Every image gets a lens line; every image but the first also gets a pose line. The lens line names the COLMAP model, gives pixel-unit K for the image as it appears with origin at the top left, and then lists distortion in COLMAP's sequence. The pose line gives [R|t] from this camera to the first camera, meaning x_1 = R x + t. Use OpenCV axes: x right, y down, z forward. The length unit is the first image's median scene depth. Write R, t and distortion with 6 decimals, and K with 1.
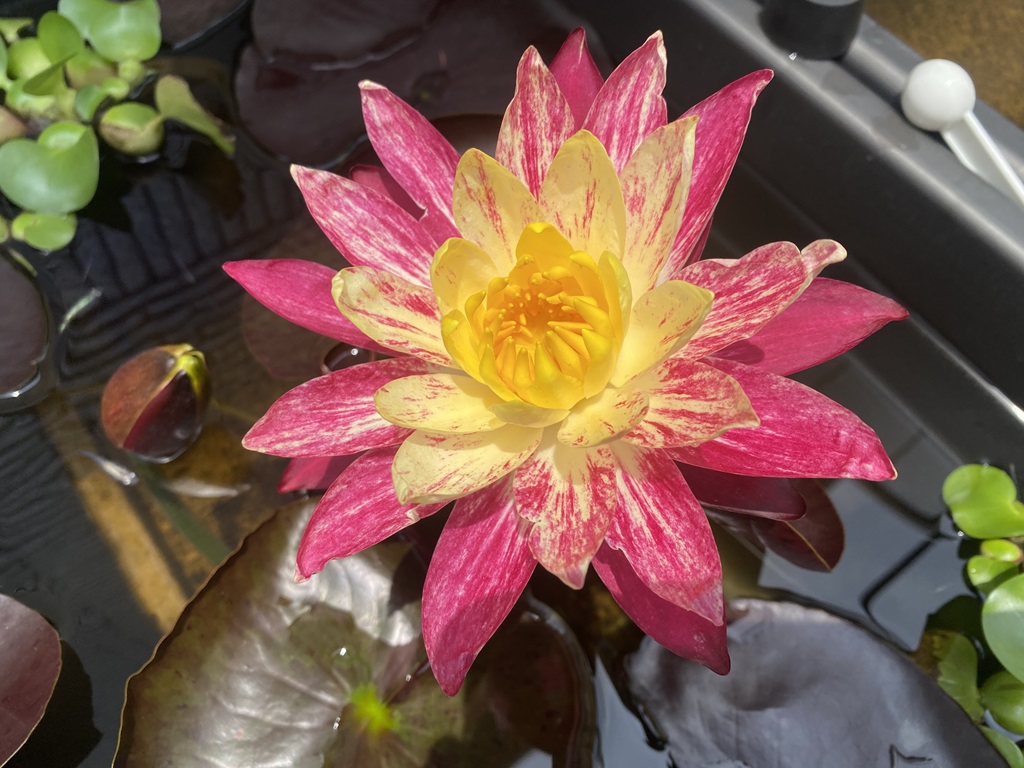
lens RADIAL K [[802.3, 0, 507.1], [0, 802.3, 376.5], [0, 0, 1]] dist [0.003933, -0.025855]
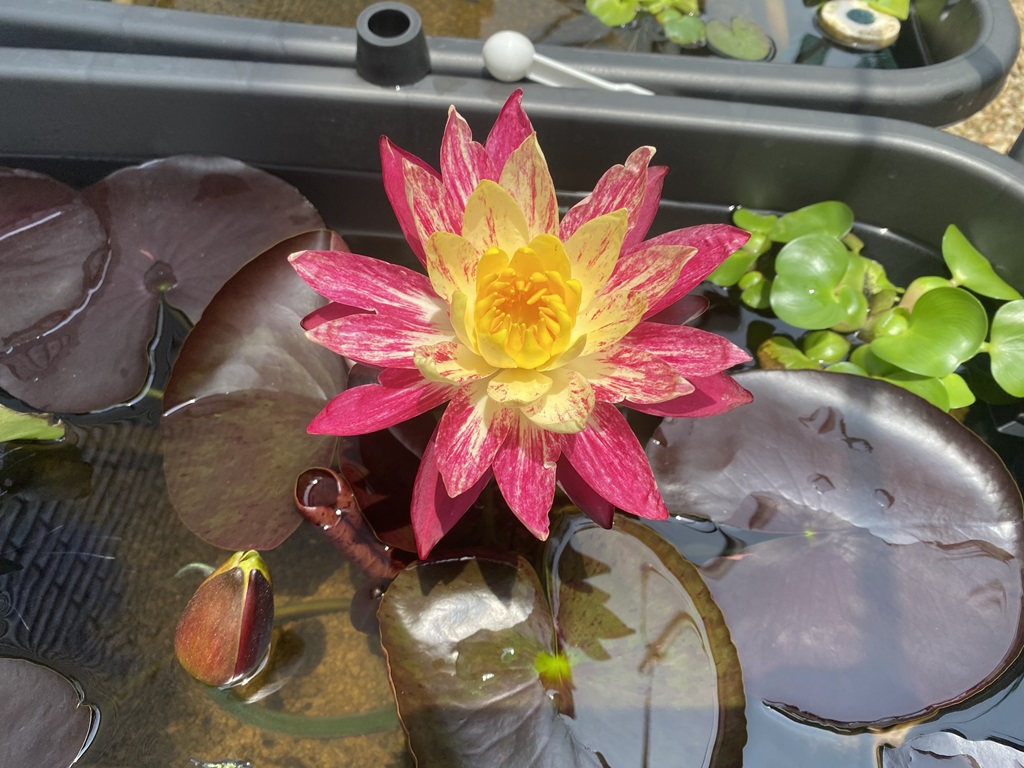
lens RADIAL K [[802.3, 0, 511.9], [0, 802.3, 389.7], [0, 0, 1]] dist [0.003933, -0.025855]
pose [[0.678075, -0.636522, 0.367497, -0.596140], [0.650606, 0.752426, 0.102791, -0.115030], [-0.341943, 0.169396, 0.924327, -0.306736]]
